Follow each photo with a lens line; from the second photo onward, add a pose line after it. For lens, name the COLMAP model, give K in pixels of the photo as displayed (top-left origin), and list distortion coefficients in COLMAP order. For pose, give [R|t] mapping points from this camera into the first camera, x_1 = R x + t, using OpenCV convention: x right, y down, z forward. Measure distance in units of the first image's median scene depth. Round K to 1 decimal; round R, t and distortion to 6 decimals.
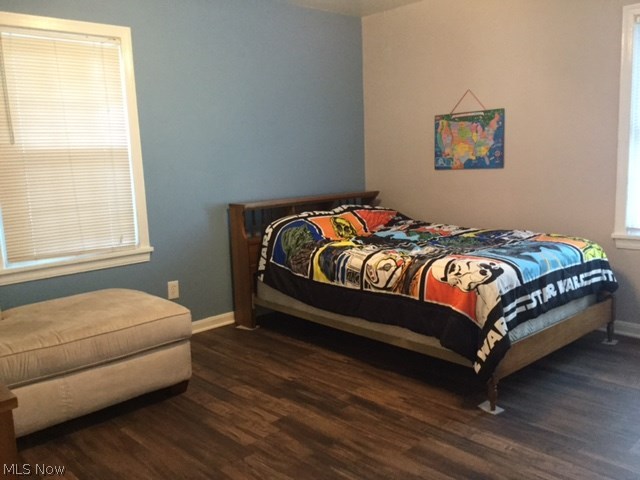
lens RADIAL K [[575.5, 0, 320.0], [0, 575.5, 240.0], [0, 0, 1]] dist [0.000110, 0.000350]
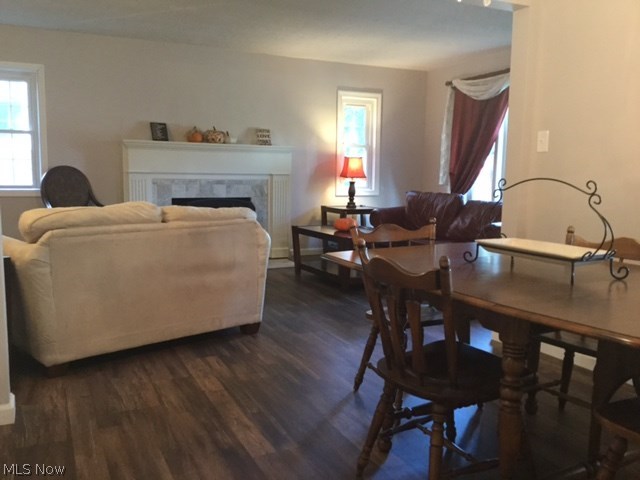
lens RADIAL K [[575.5, 0, 320.0], [0, 575.5, 240.0], [0, 0, 1]] dist [0.000110, 0.000350]
pose [[-0.945835, -0.021050, 0.323964, -0.247947], [0.063730, 0.966440, 0.248861, -0.178878], [-0.318330, 0.256028, -0.912752, 1.742003]]
